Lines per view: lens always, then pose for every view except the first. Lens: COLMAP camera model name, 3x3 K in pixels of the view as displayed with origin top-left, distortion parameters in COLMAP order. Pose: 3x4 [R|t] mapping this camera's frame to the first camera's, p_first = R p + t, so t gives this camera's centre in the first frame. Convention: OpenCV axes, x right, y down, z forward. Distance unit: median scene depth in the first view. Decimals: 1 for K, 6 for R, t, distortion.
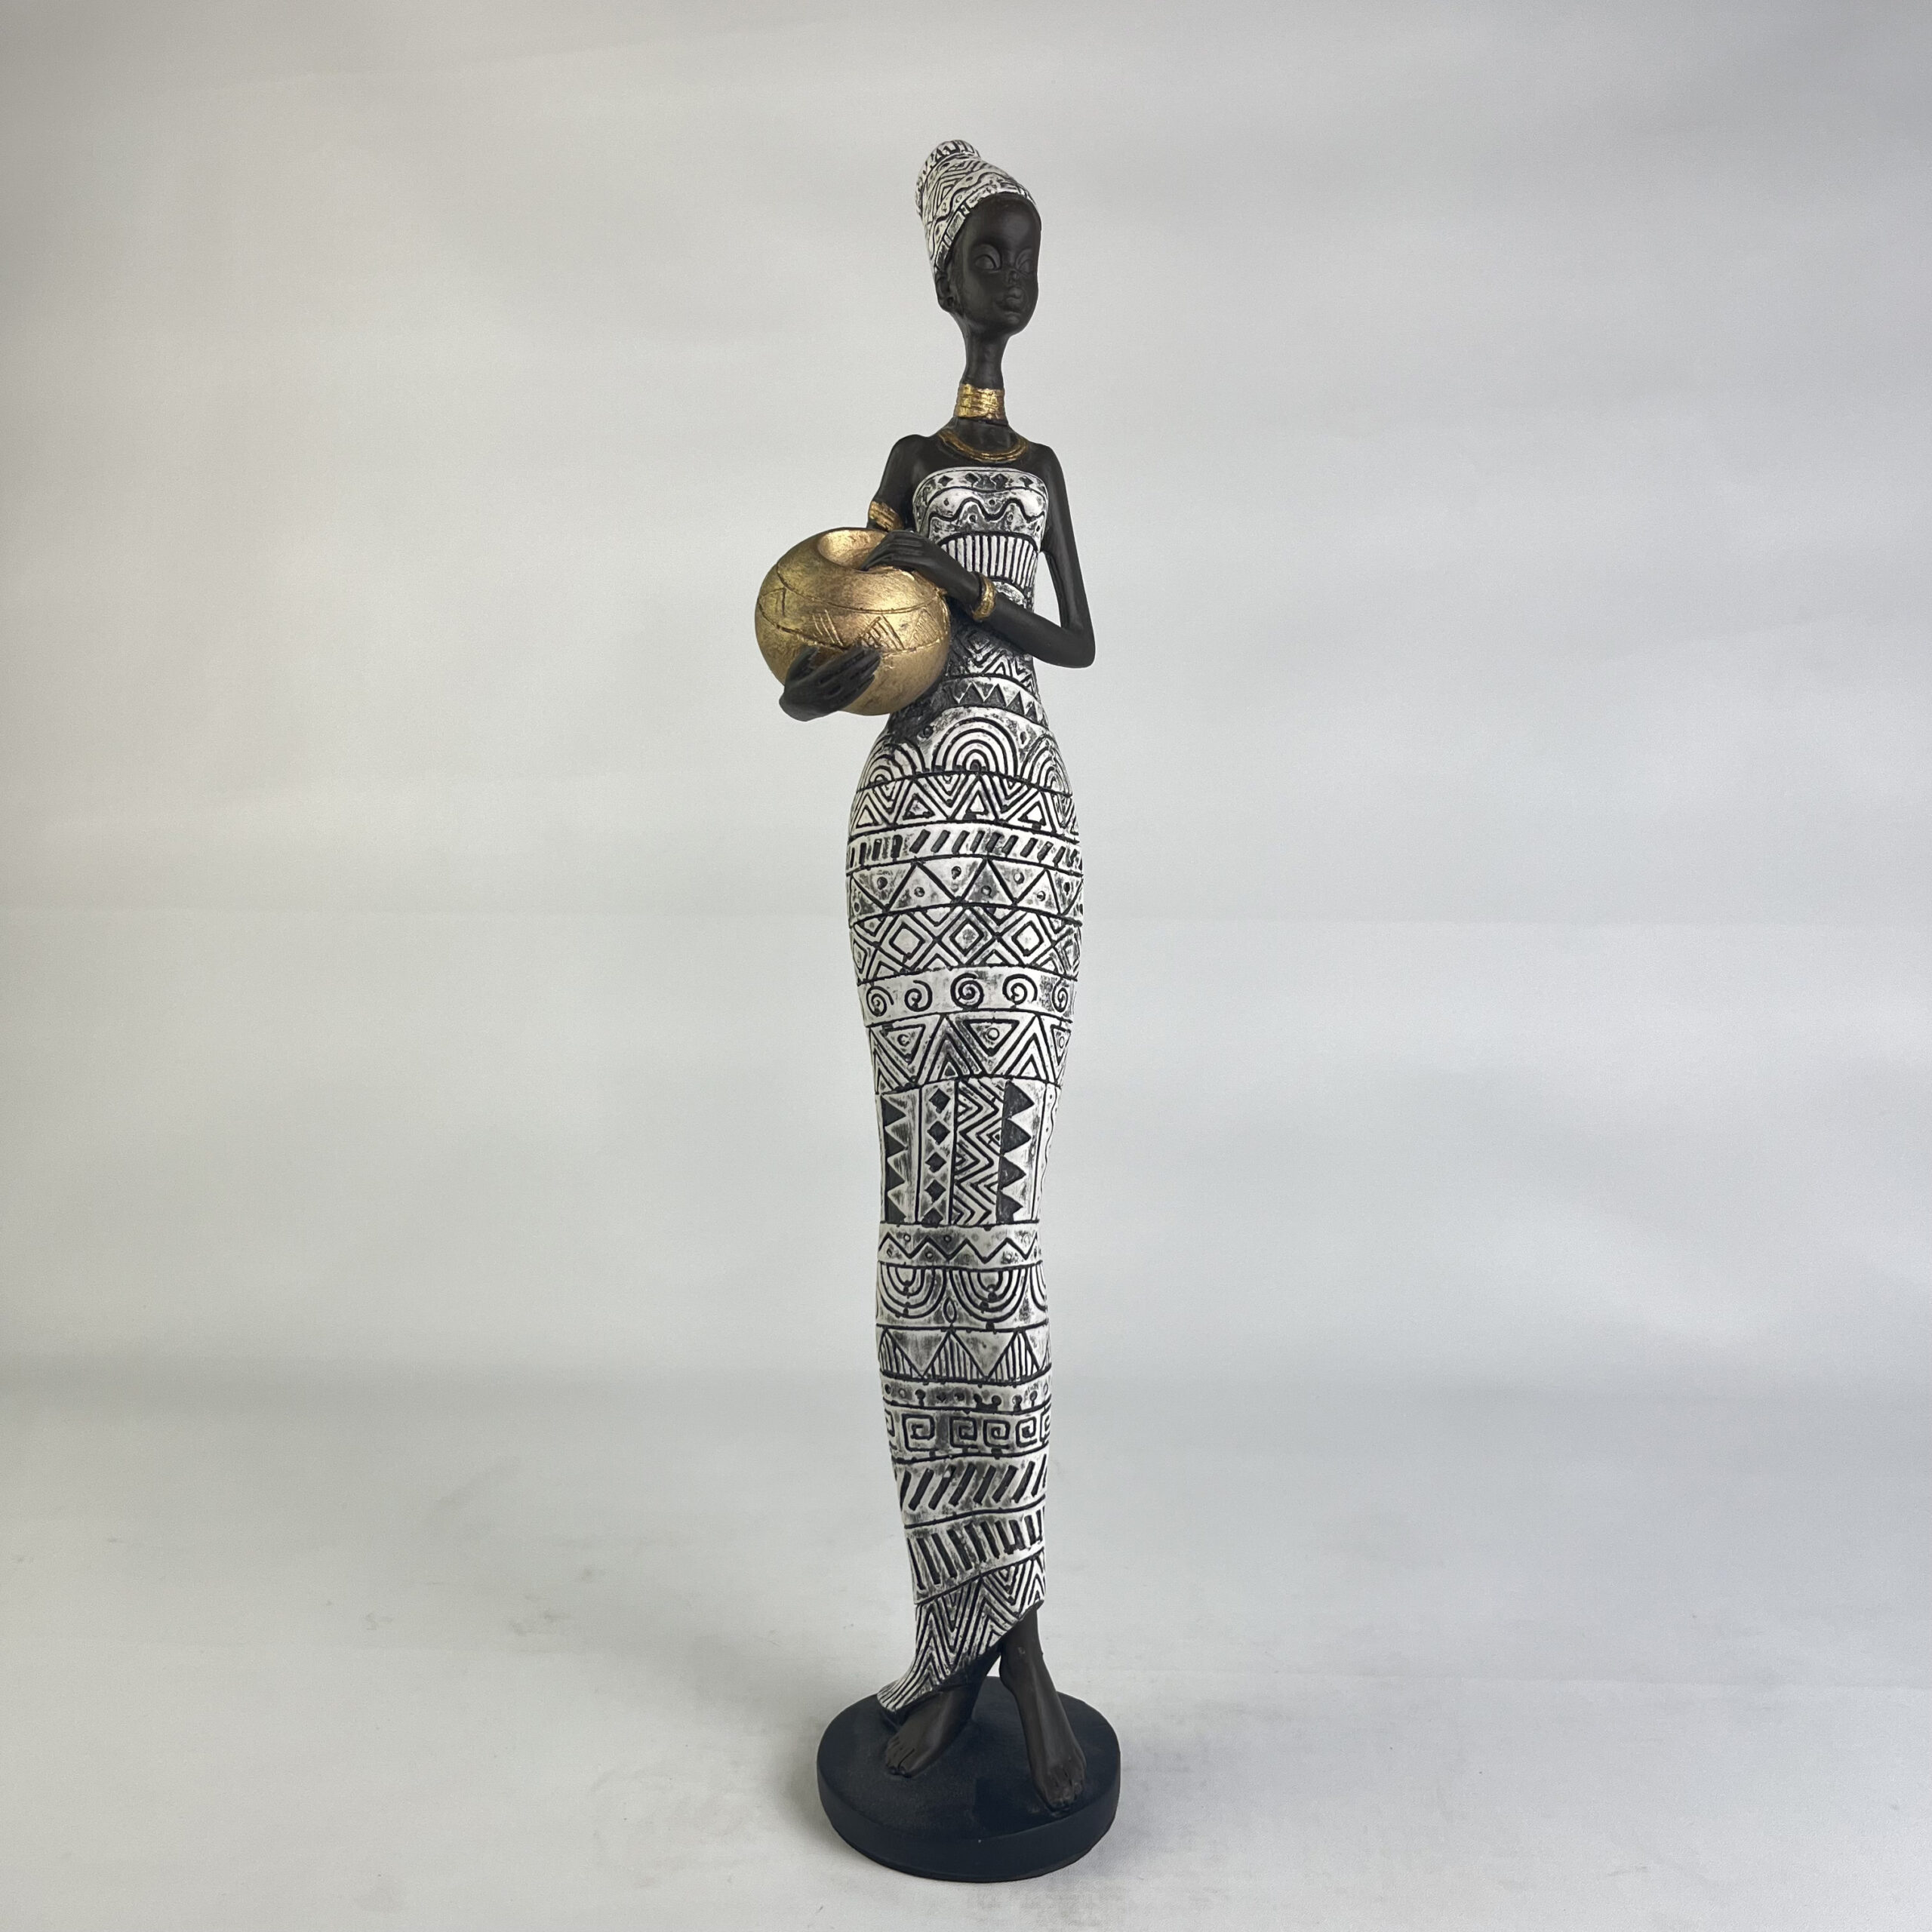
lens RADIAL K [[2023.8, 0, 967.6], [0, 2023.8, 933.1], [0, 0, 1]] dist [0.005081, -0.008883]
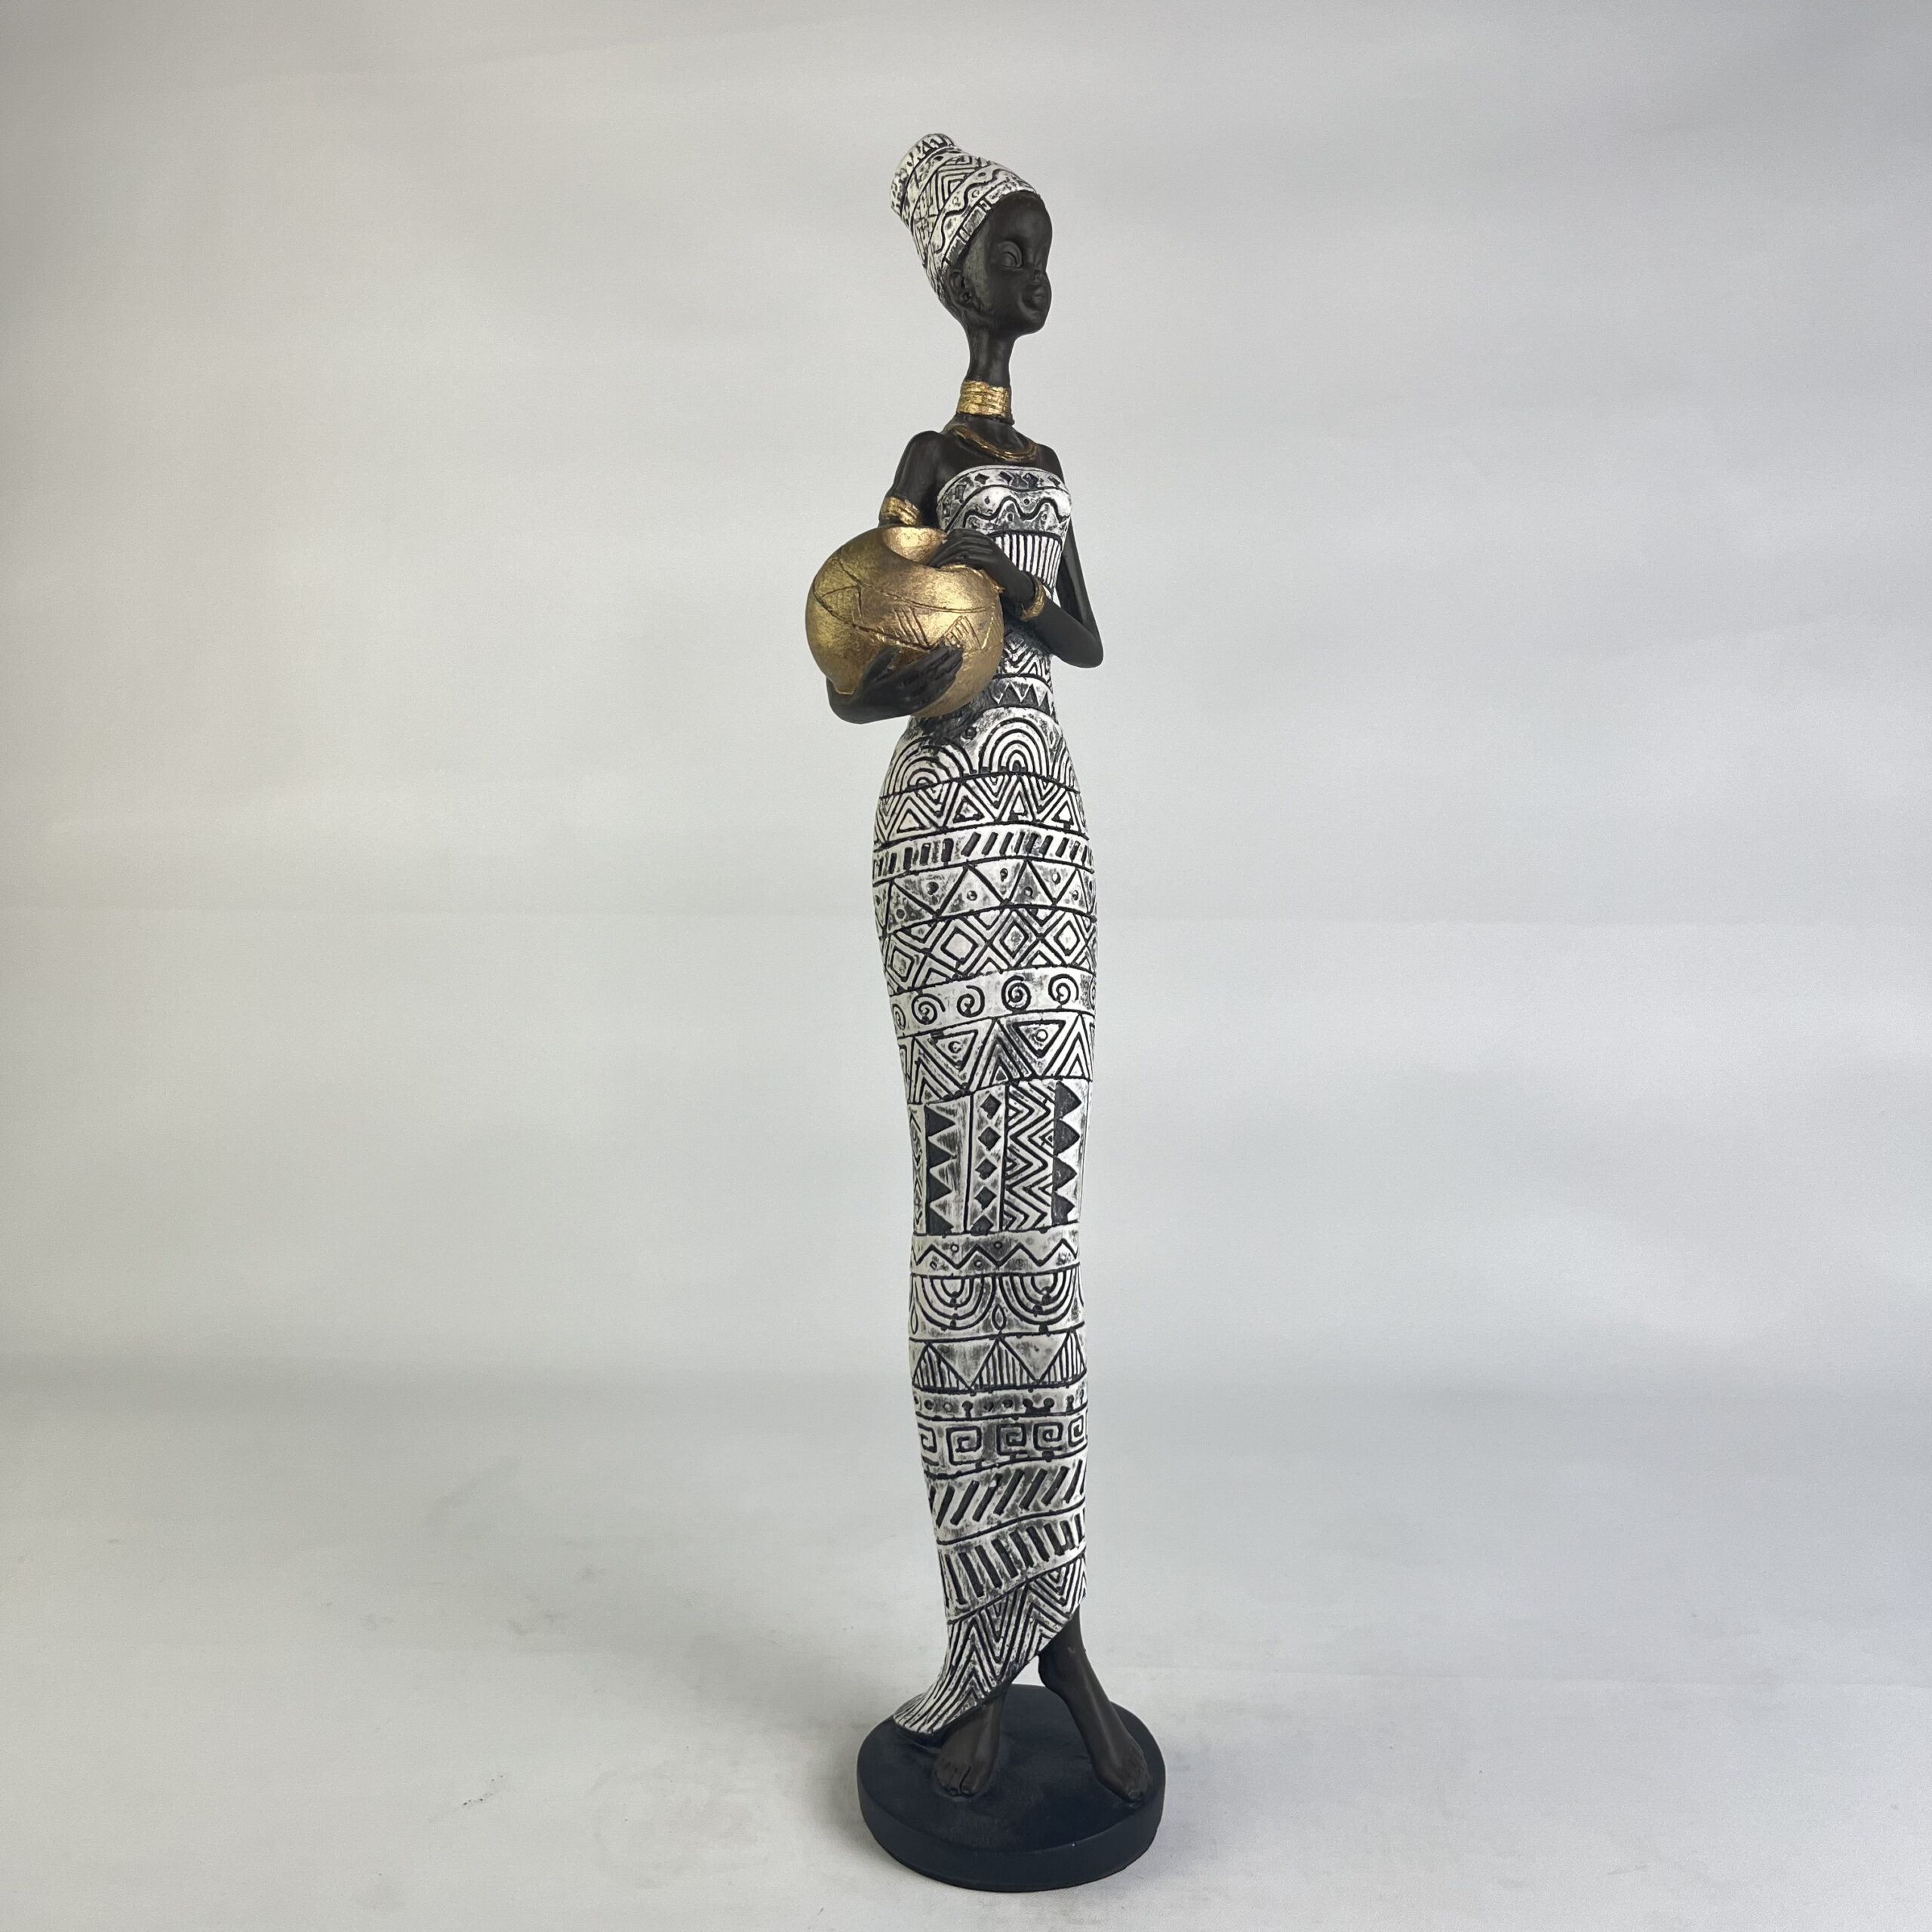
lens RADIAL K [[2023.8, 0, 967.6], [0, 2023.8, 933.1], [0, 0, 1]] dist [0.005081, -0.008883]
pose [[0.950522, -0.043980, 0.307528, -0.324580], [0.044559, 0.998994, 0.005141, -0.007177], [-0.307445, 0.008817, 0.951525, 0.062872]]
